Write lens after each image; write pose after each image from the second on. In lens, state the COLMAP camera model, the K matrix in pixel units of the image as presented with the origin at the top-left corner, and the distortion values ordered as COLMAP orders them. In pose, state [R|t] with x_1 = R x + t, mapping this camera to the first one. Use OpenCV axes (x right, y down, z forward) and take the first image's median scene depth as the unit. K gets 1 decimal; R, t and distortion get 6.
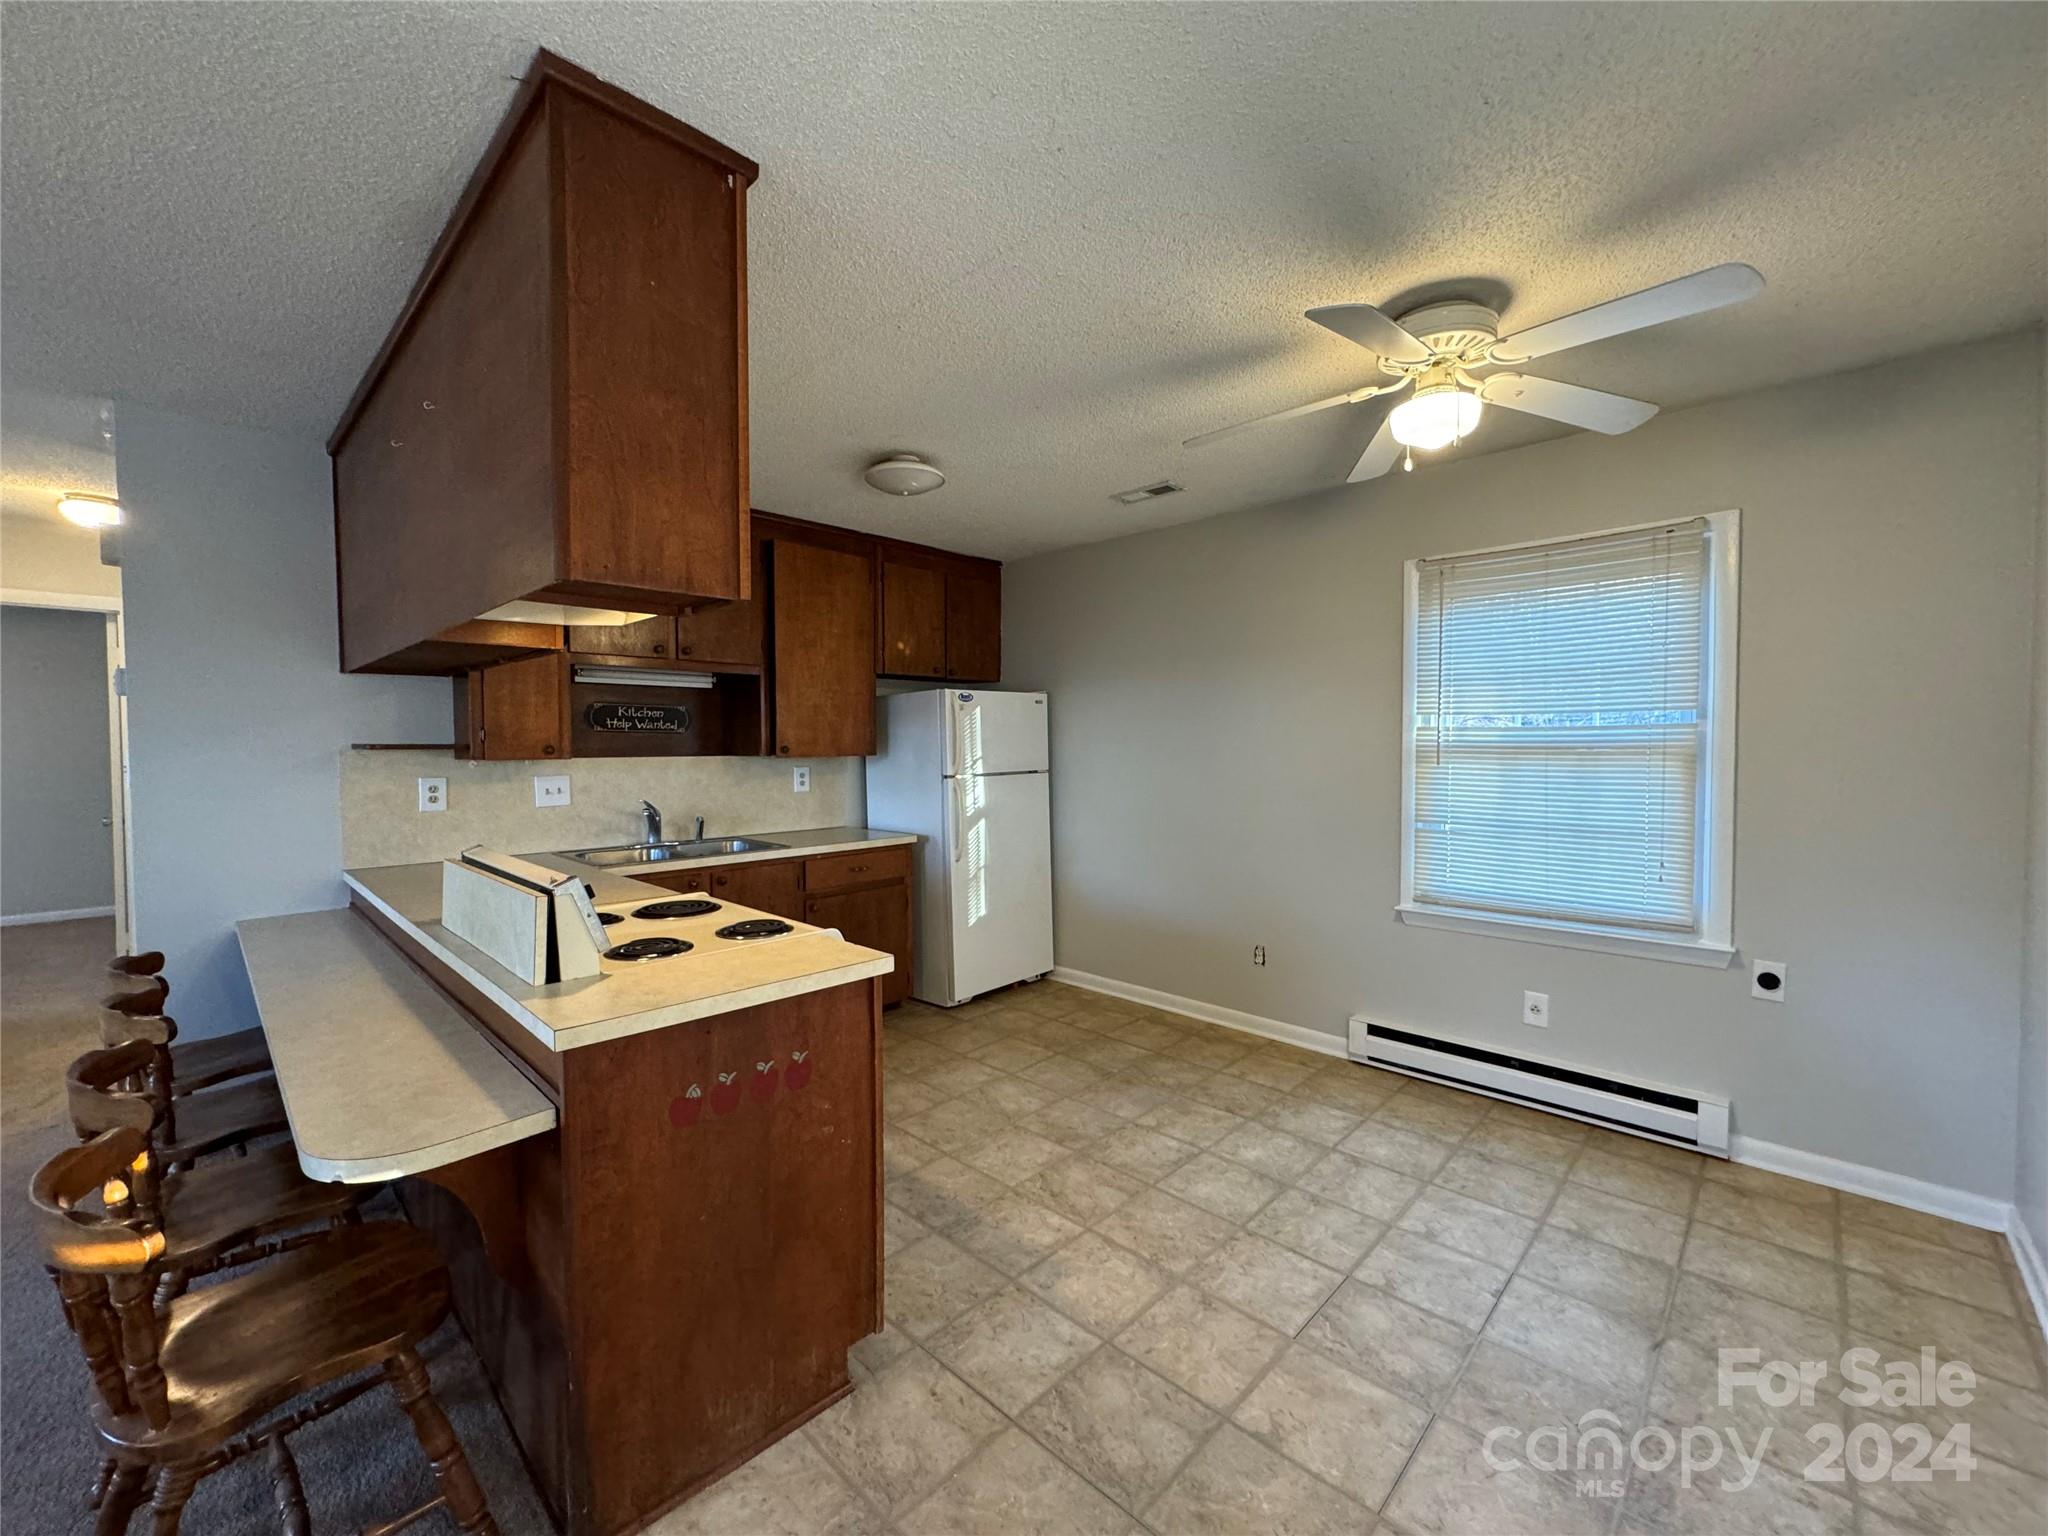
lens RADIAL K [[818.5, 0, 1019.0], [0, 818.5, 769.7], [0, 0, 1]] dist [-0.003976, -0.000204]
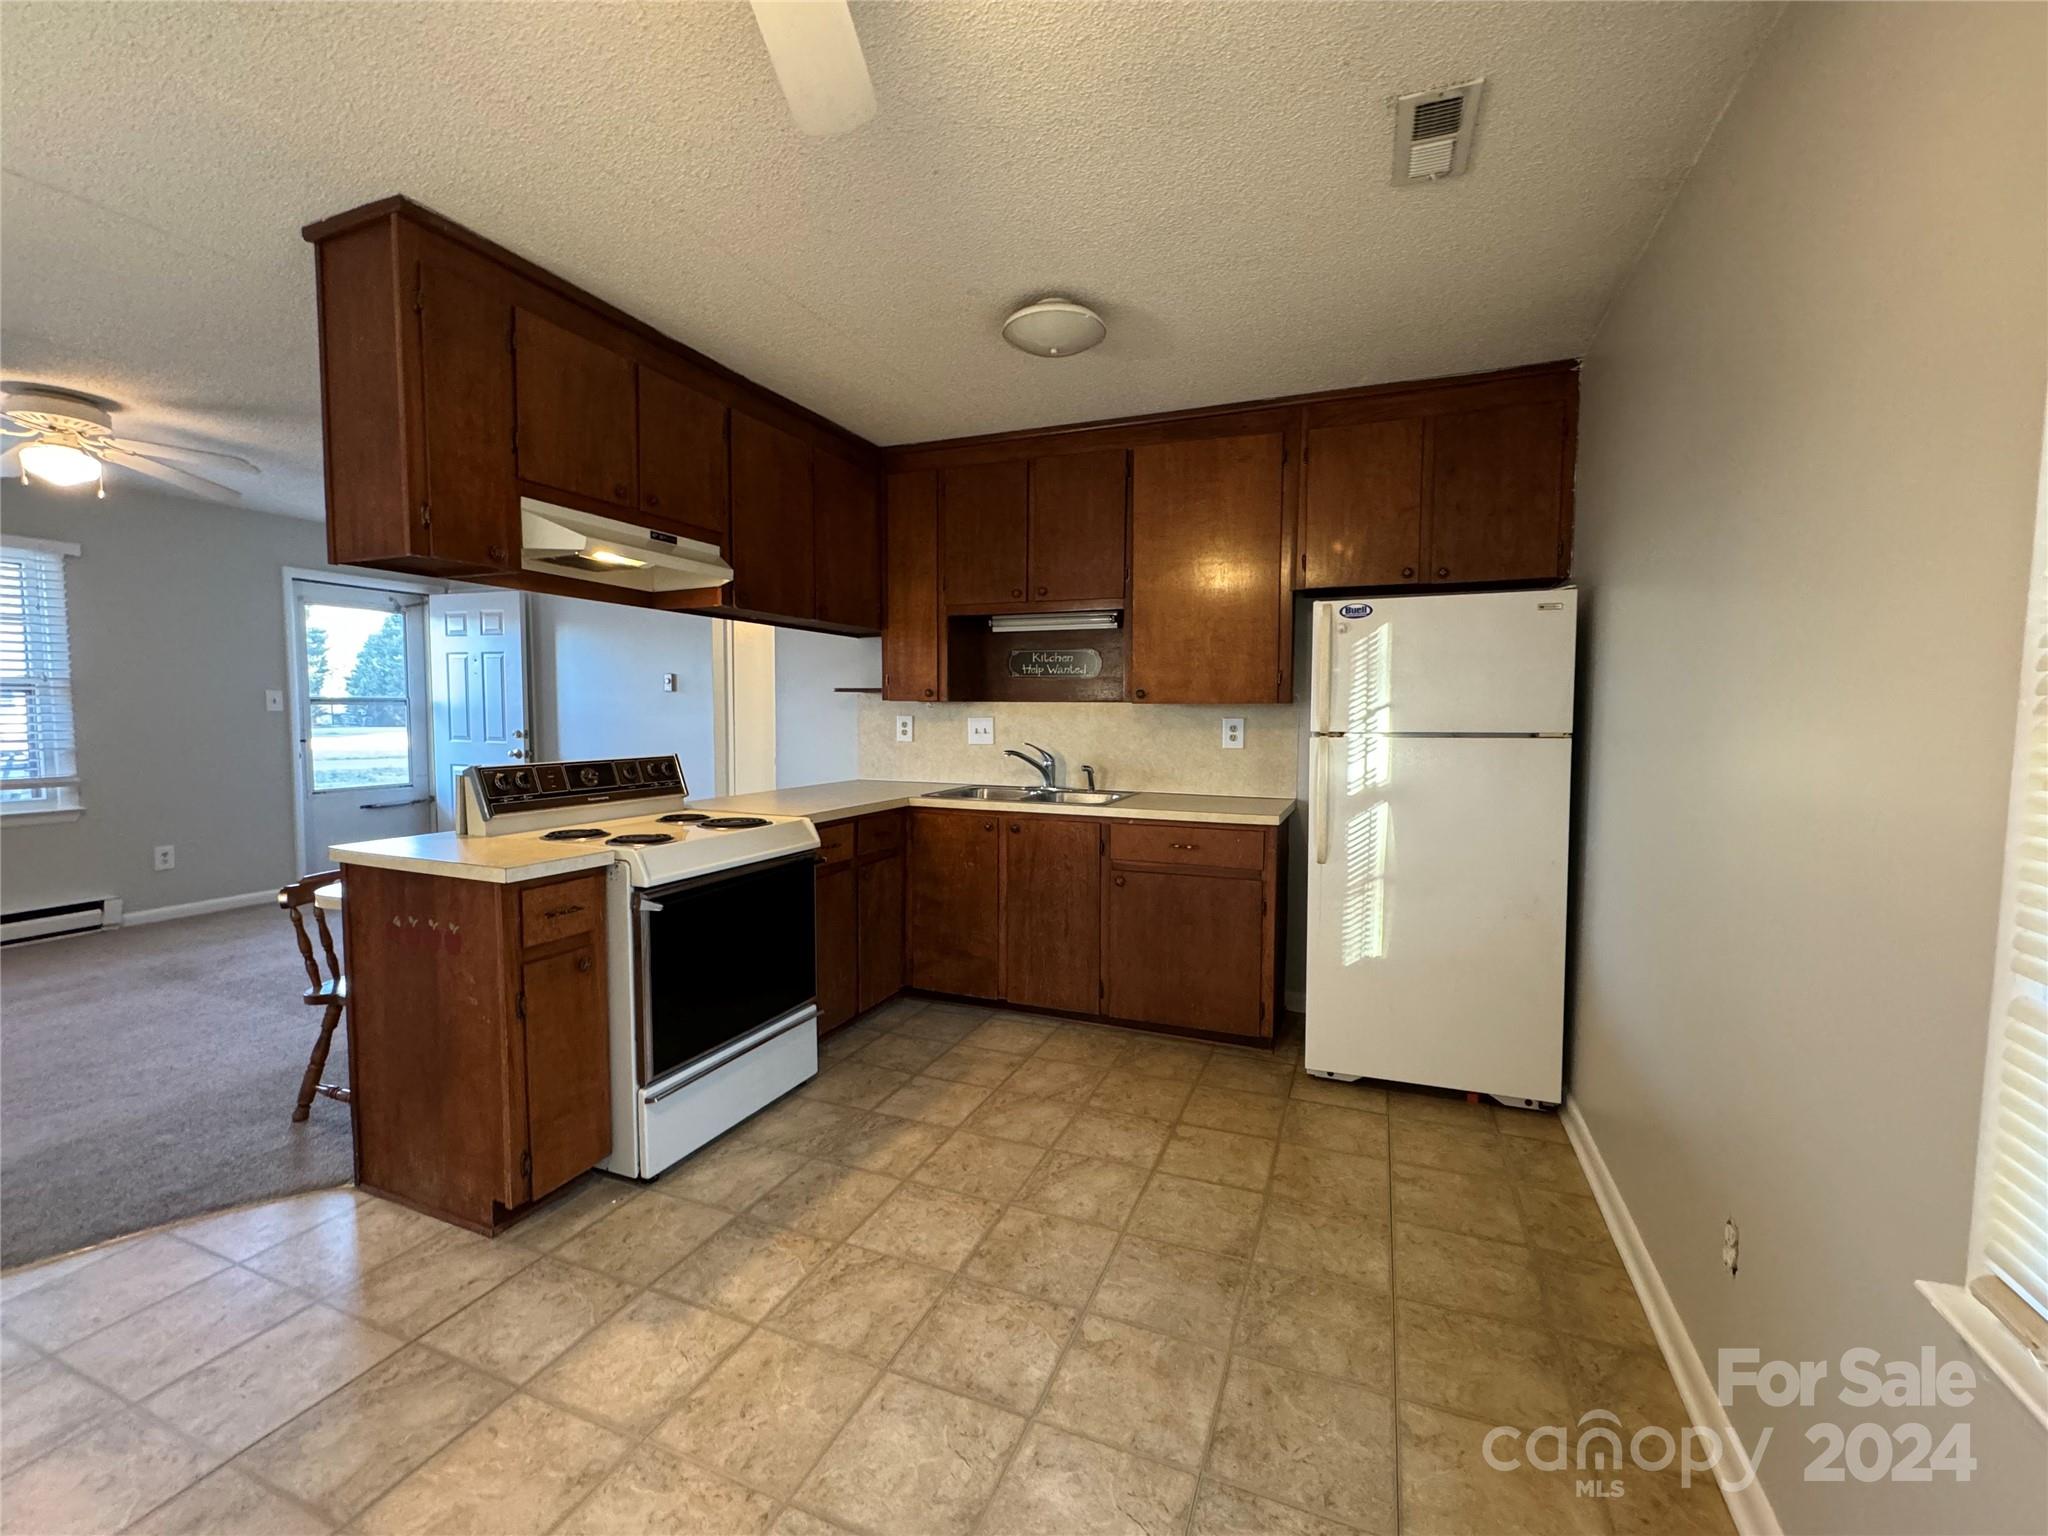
lens RADIAL K [[867.7, 0, 1016.3], [0, 867.7, 764.5], [0, 0, 1]] dist [0.000182, 0.000199]
pose [[0.368403, 0.065935, -0.927325, 0.618339], [-0.035850, 0.997747, 0.056700, 0.002949], [0.928975, 0.012356, 0.369937, 0.659475]]
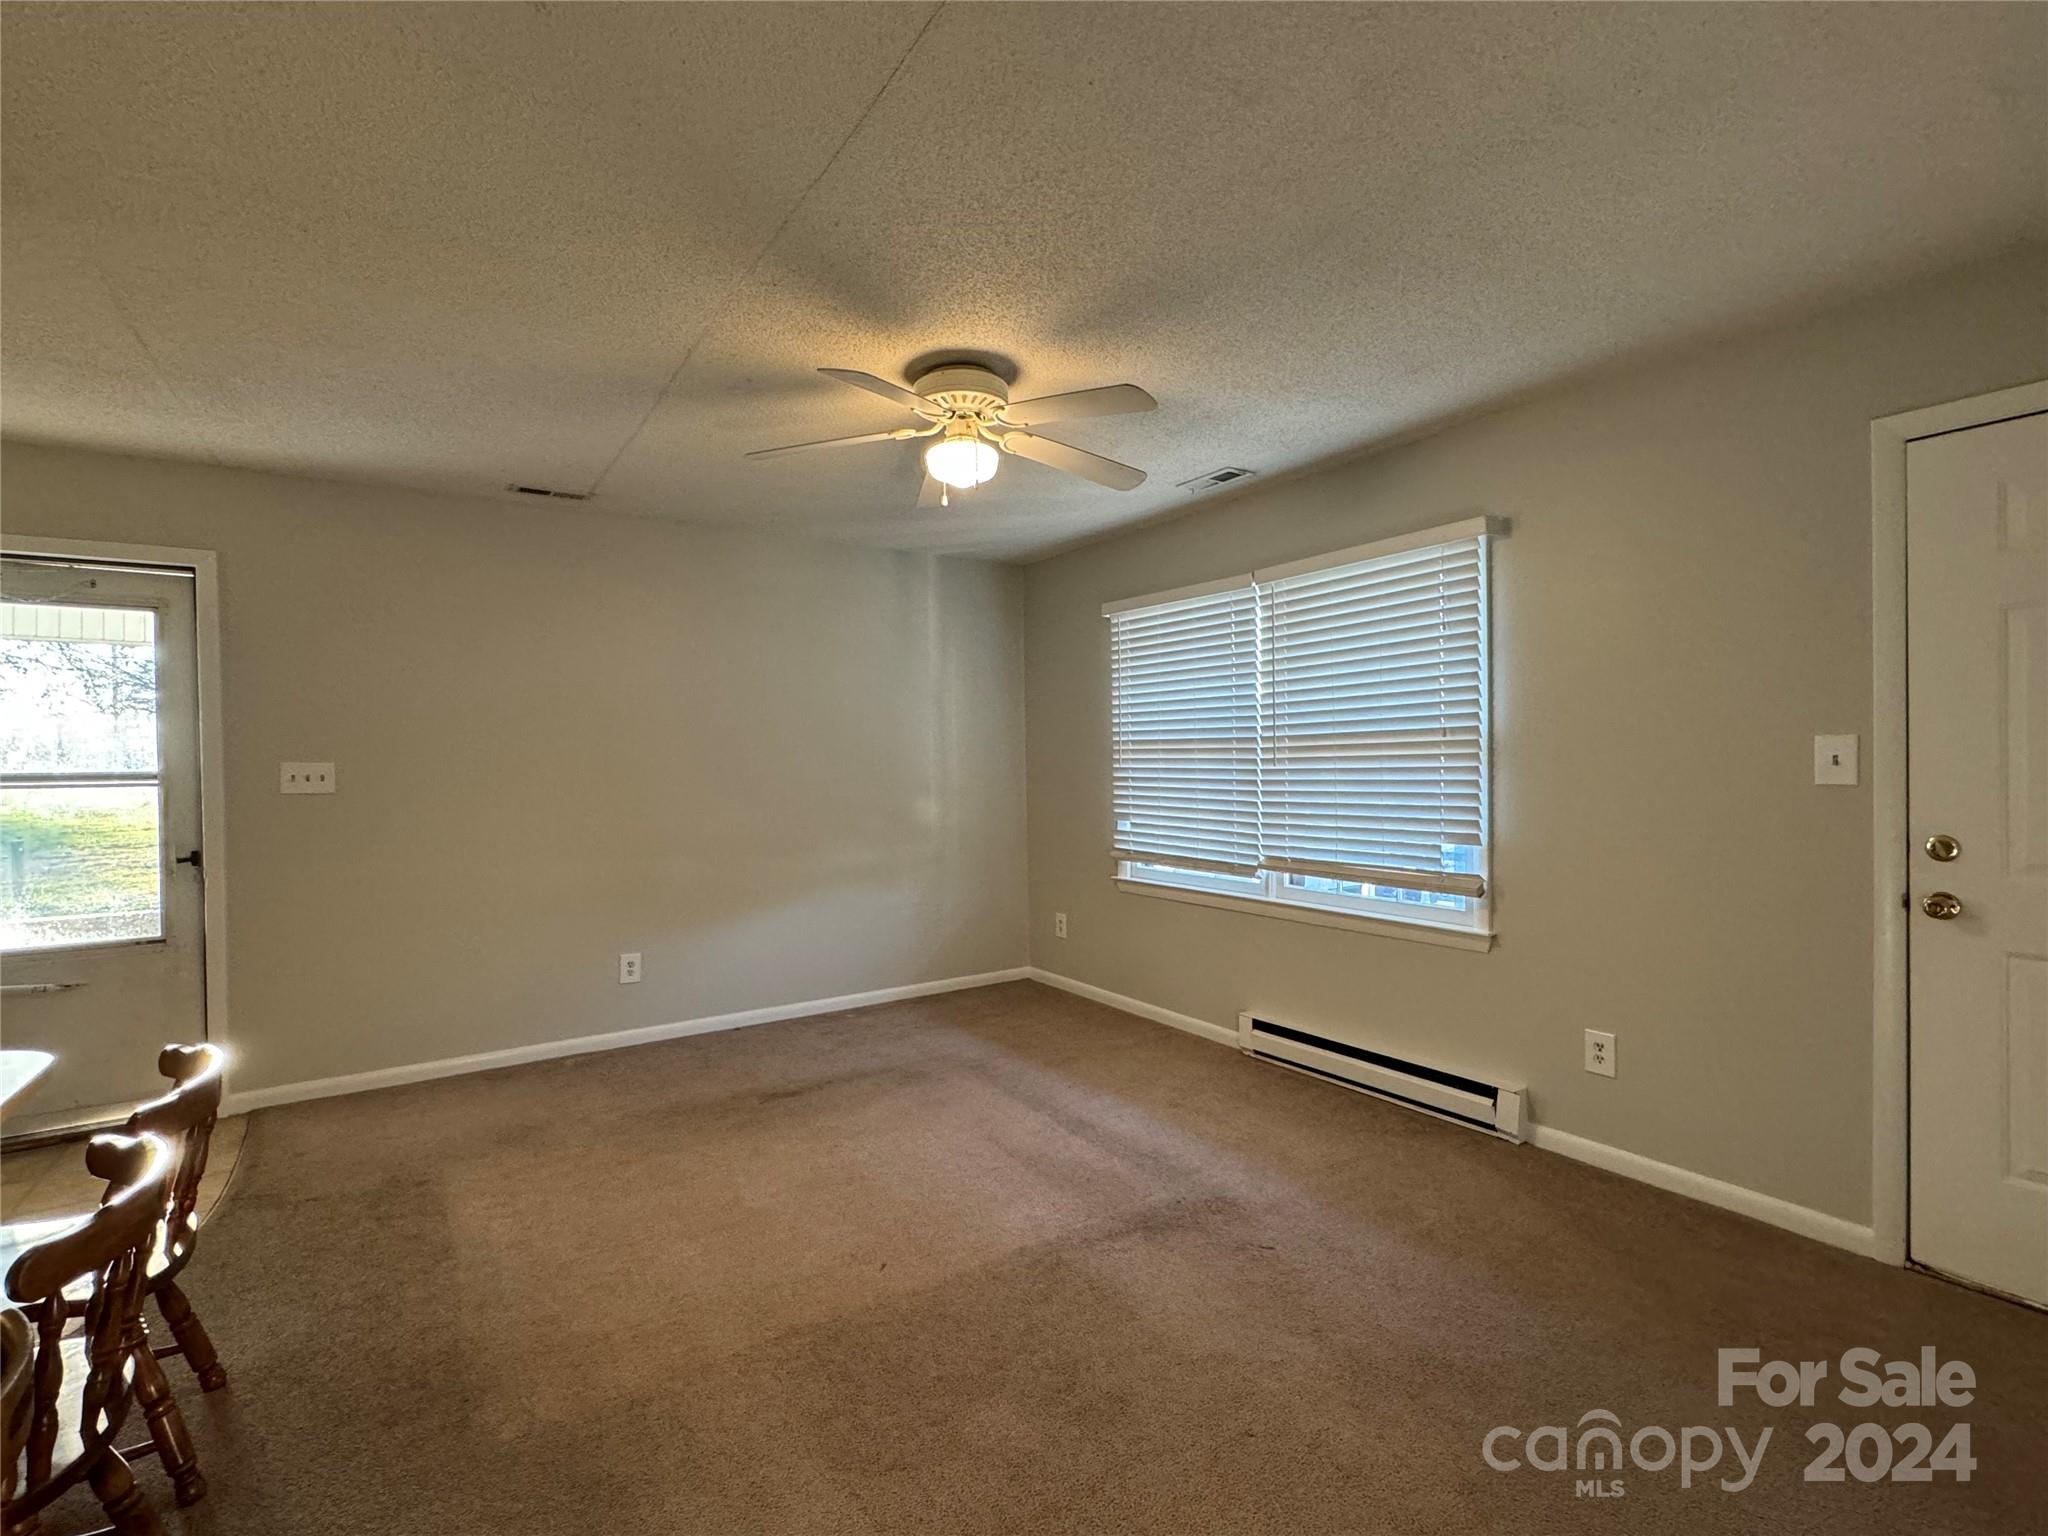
lens RADIAL K [[942.9, 0, 1024.0], [0, 942.9, 768.0], [0, 0, 1]] dist [-0.019558, 0.000045]
pose [[-0.981534, 0.012766, 0.190859, -1.080754], [0.021552, 0.998798, 0.044033, -0.014958], [-0.190067, 0.047333, -0.980629, 0.808617]]
